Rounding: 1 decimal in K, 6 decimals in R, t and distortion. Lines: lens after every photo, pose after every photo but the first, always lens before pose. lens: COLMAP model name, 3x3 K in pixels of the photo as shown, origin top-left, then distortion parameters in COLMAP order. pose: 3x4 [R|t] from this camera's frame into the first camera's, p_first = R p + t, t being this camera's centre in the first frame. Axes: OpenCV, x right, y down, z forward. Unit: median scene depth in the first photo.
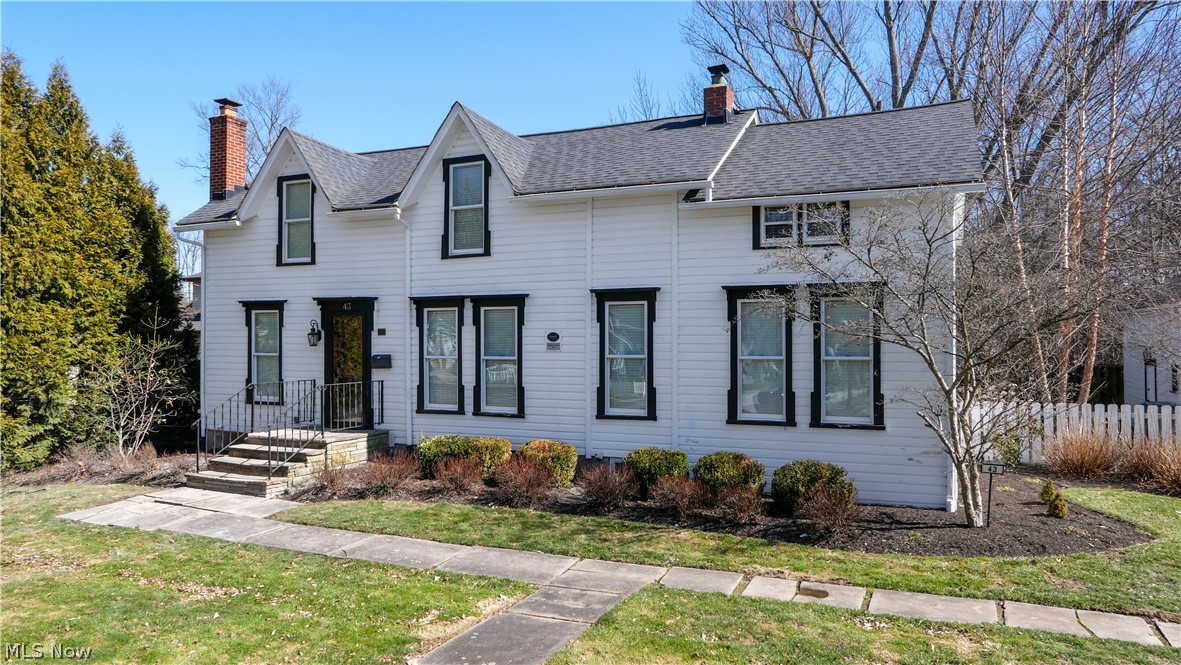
lens RADIAL K [[791.1, 0, 589.5], [0, 791.1, 332.4], [0, 0, 1]] dist [-0.004796, 0.000190]
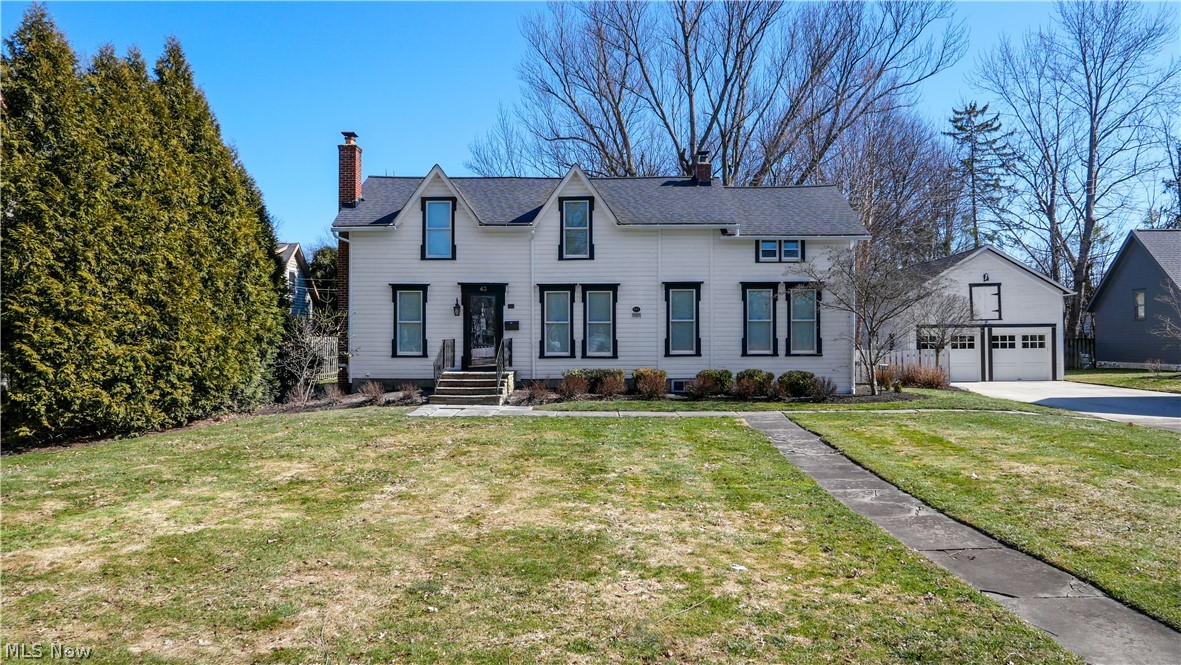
lens RADIAL K [[791.1, 0, 591.6], [0, 791.1, 330.9], [0, 0, 1]] dist [-0.004796, 0.000190]
pose [[0.920162, -0.000497, 0.391537, -0.764826], [-0.002225, 0.999976, 0.006497, 0.039109], [-0.391531, -0.006850, 0.920139, -0.493763]]
